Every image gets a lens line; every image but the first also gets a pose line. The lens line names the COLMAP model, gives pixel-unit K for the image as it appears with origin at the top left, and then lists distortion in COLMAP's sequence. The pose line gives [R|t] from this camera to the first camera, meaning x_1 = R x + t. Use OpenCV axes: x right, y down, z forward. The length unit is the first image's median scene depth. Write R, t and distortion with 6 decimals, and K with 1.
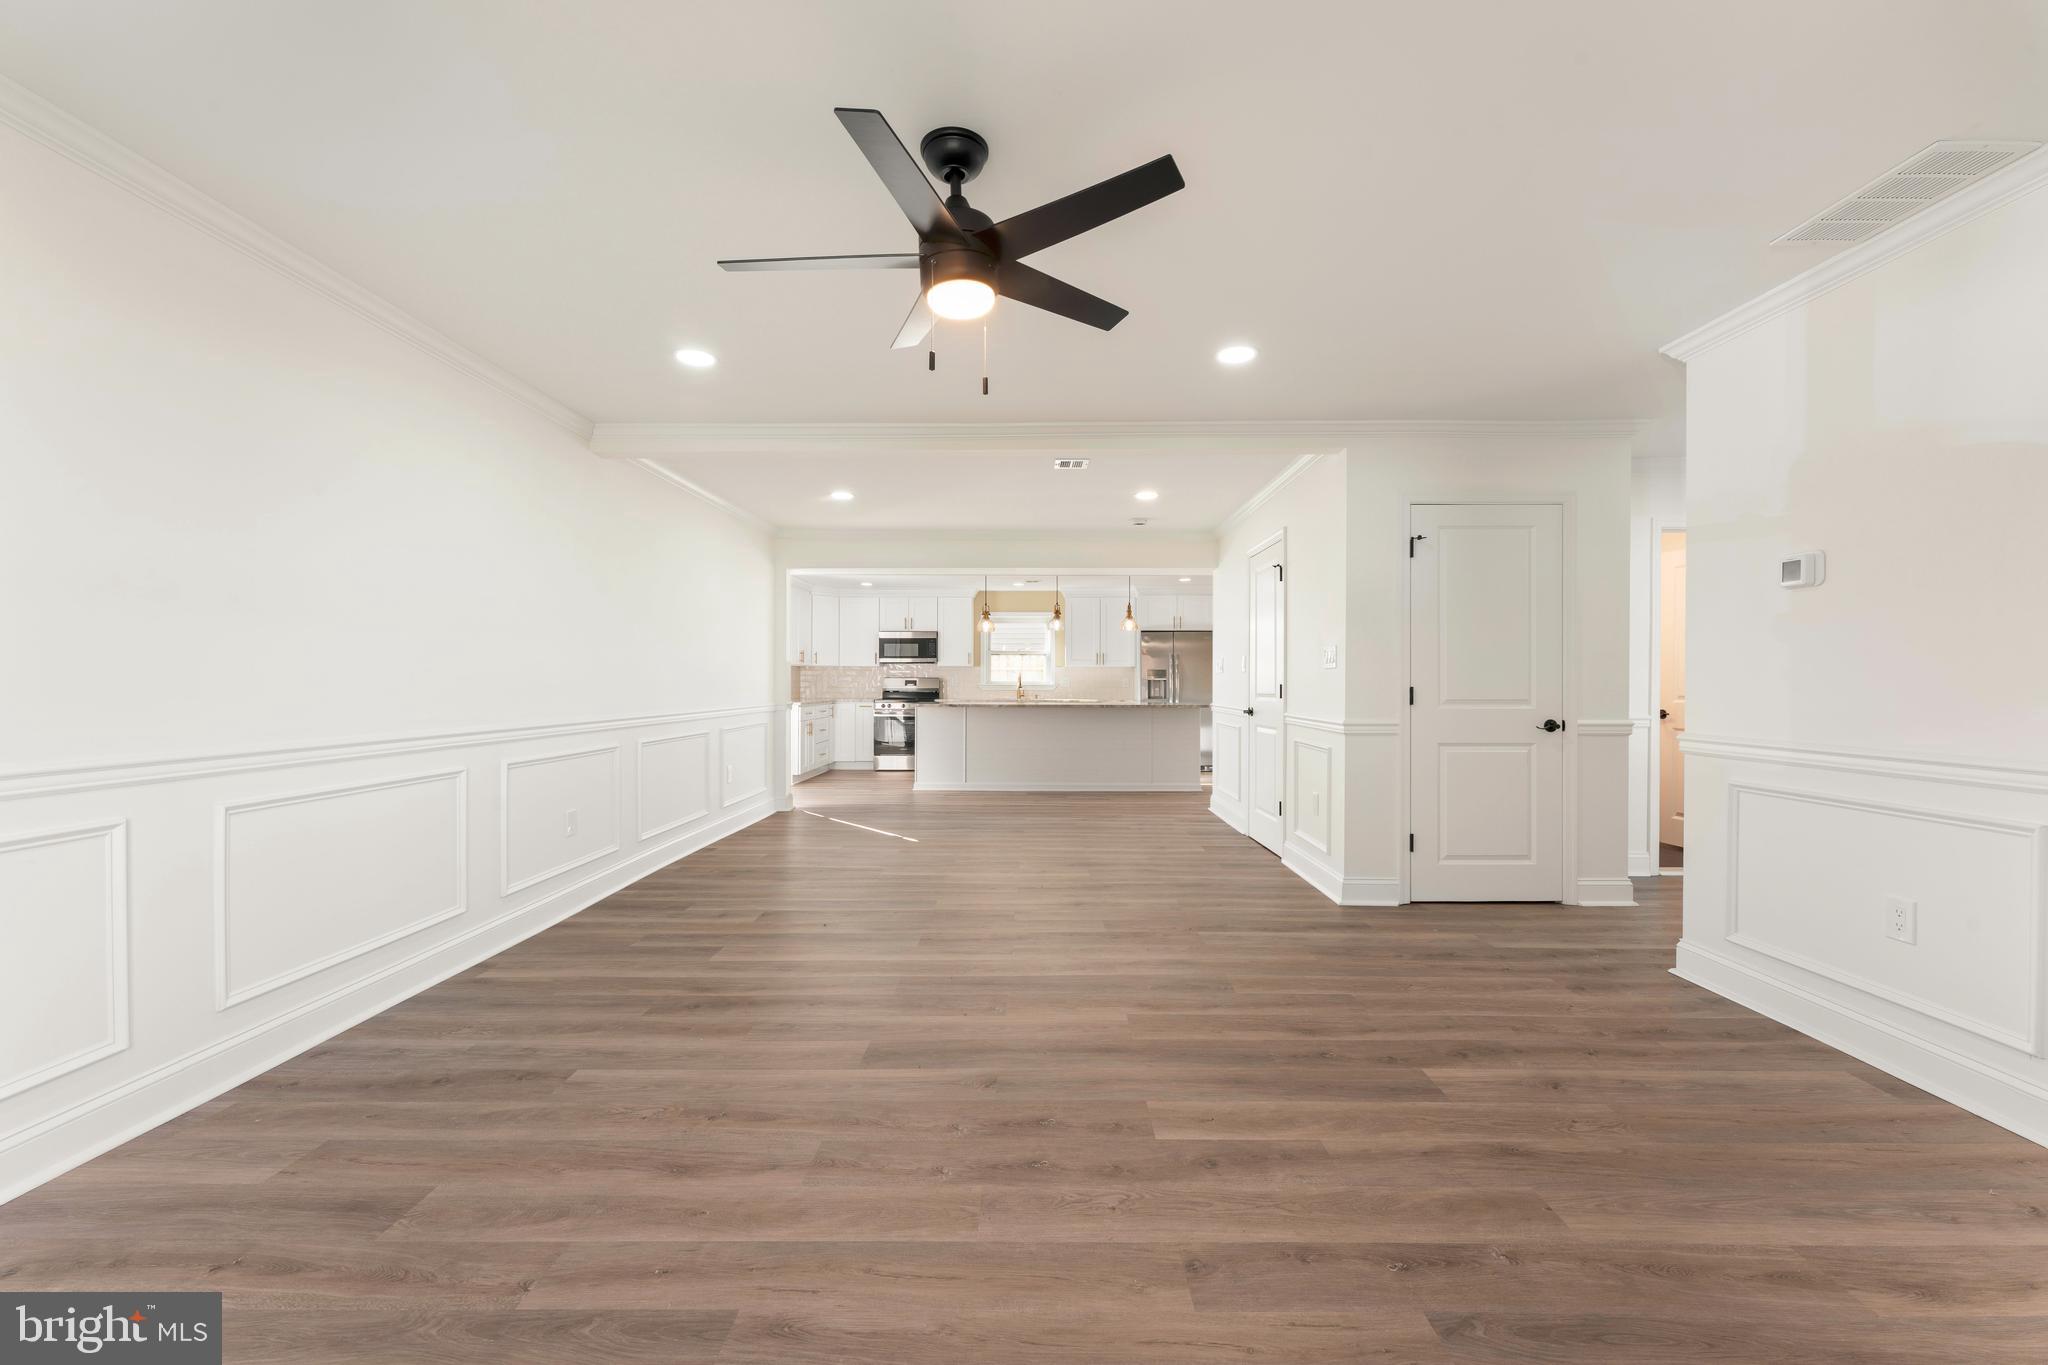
lens RADIAL K [[812.3, 0, 1024.0], [0, 812.3, 682.5], [0, 0, 1]] dist [-0.000640, -0.000504]
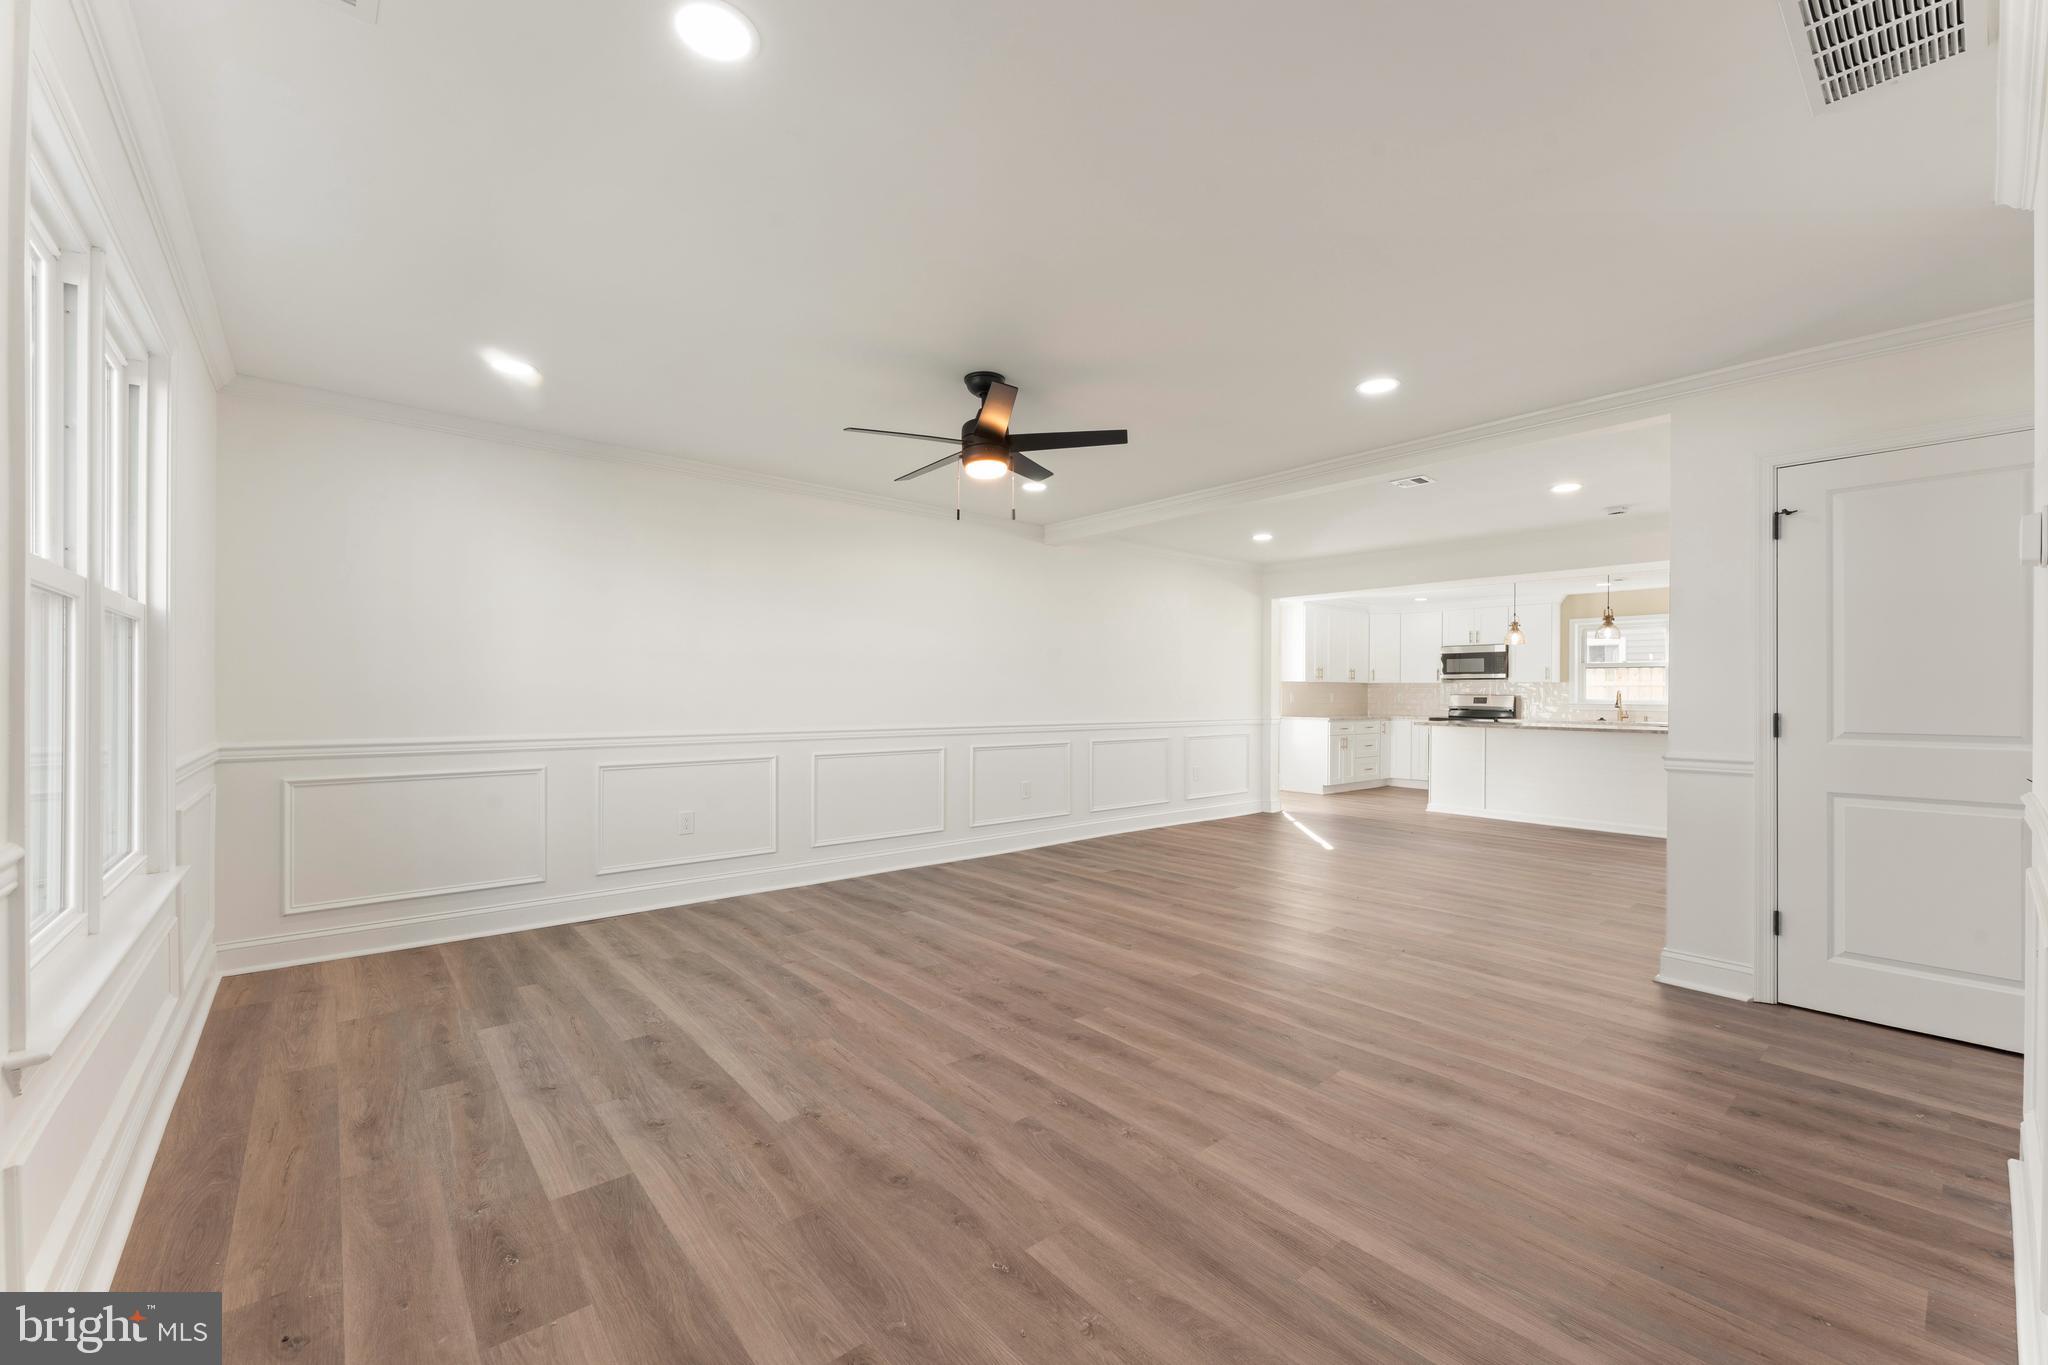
lens RADIAL K [[812.3, 0, 1024.0], [0, 812.3, 682.5], [0, 0, 1]] dist [-0.000640, -0.000504]
pose [[0.655972, -0.007380, -0.754749, 0.784302], [-0.006288, 0.999864, -0.015243, -0.008968], [0.754759, 0.014745, 0.655836, -0.012941]]
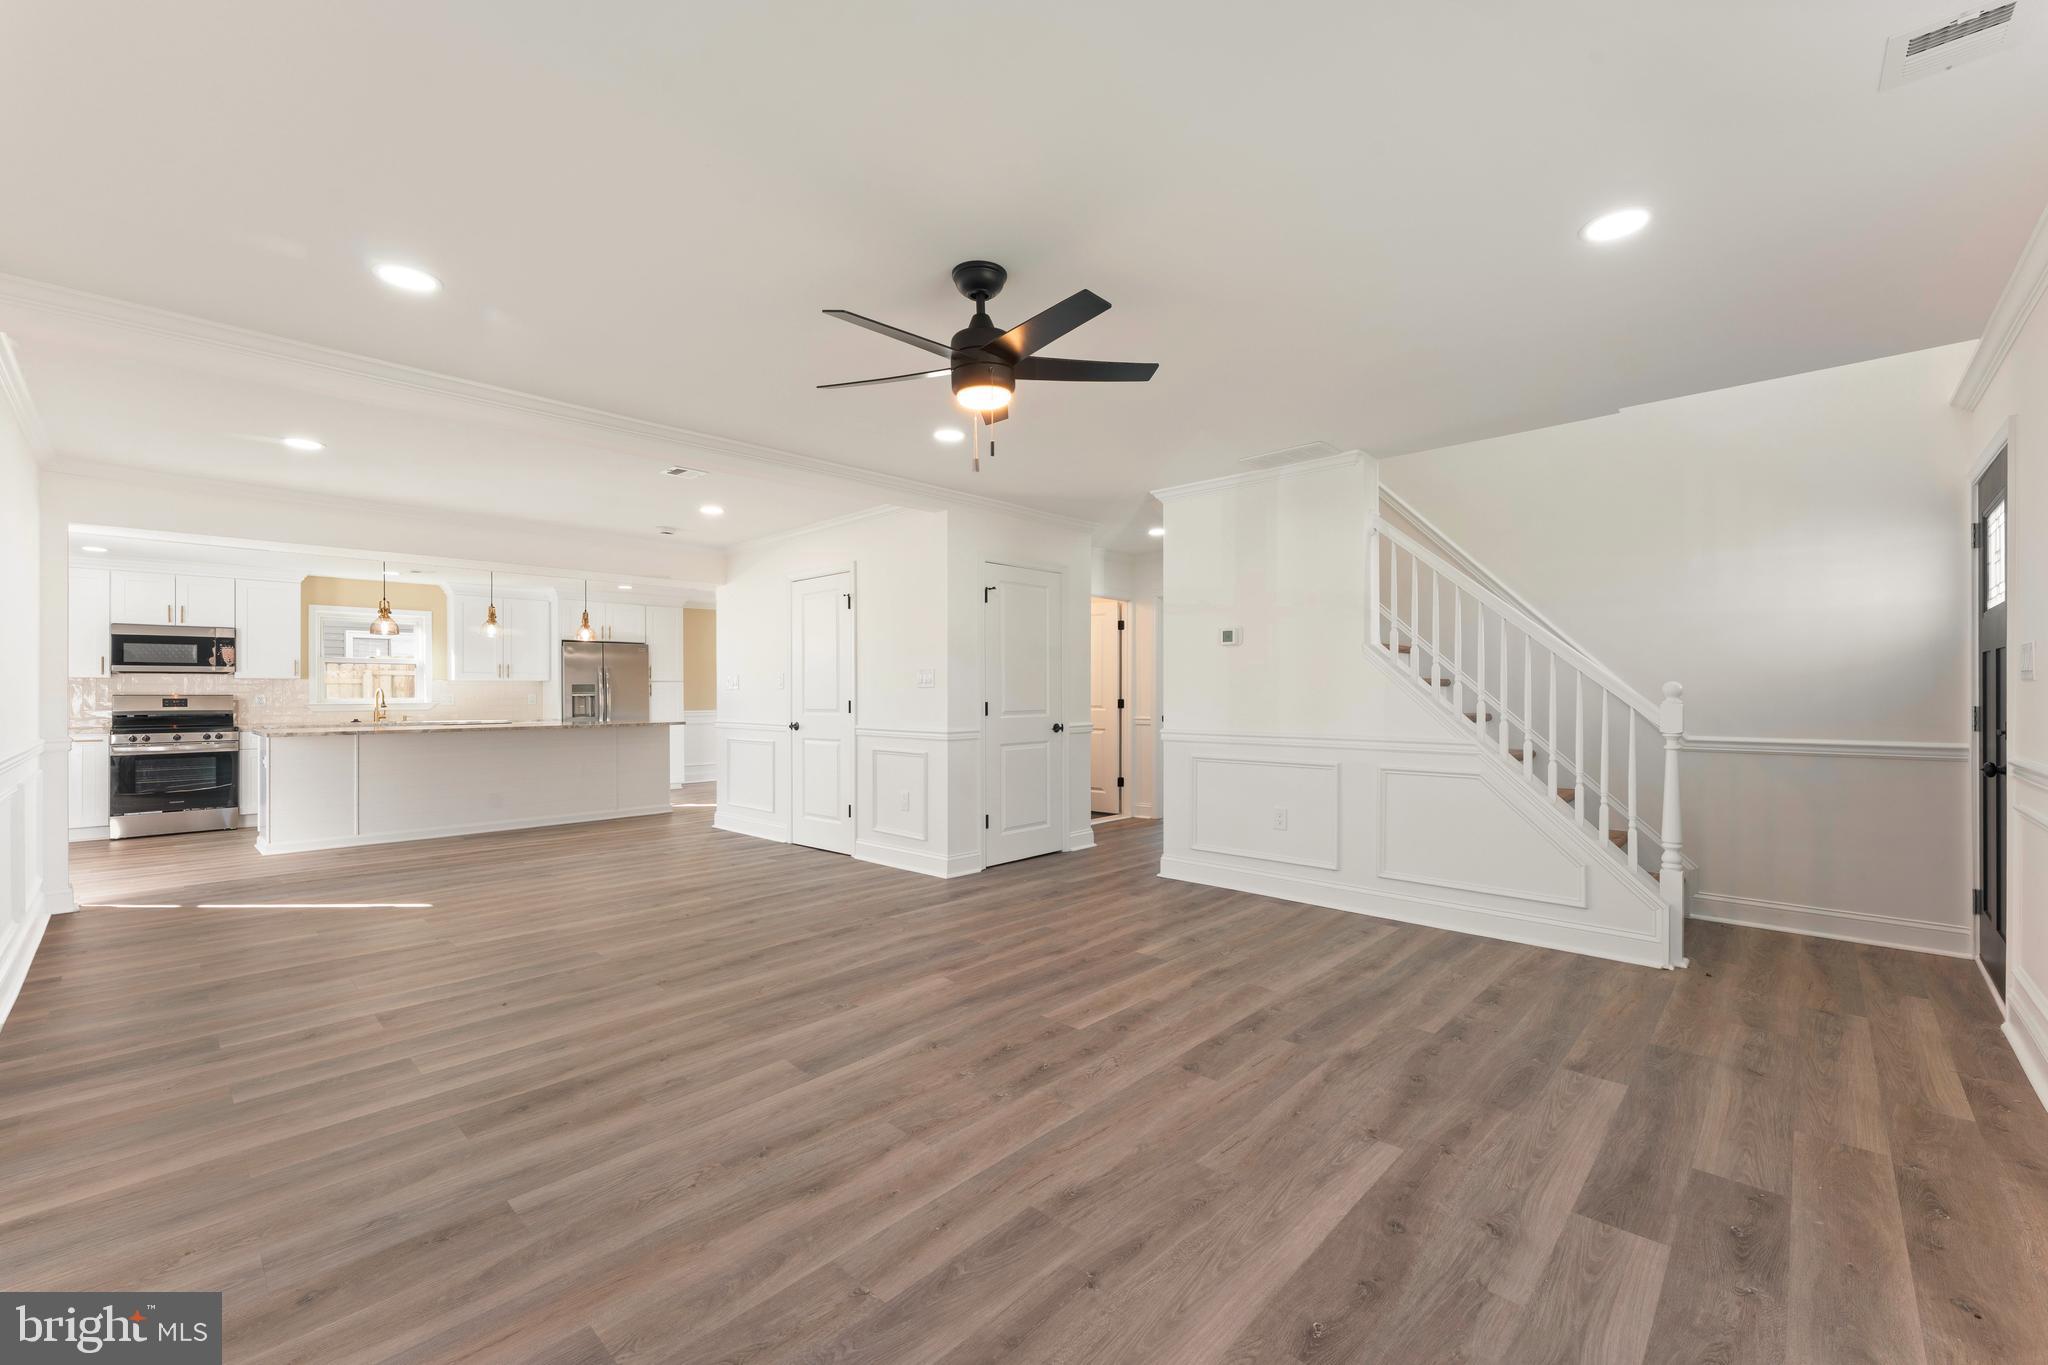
lens RADIAL K [[843.3, 0, 1024.0], [0, 843.3, 682.5], [0, 0, 1]] dist [-0.000559, 0.000205]
pose [[0.677011, 0.005124, 0.735956, -0.636754], [0.006018, 0.999904, -0.012497, -0.011179], [-0.735949, 0.012890, 0.676915, 0.053072]]
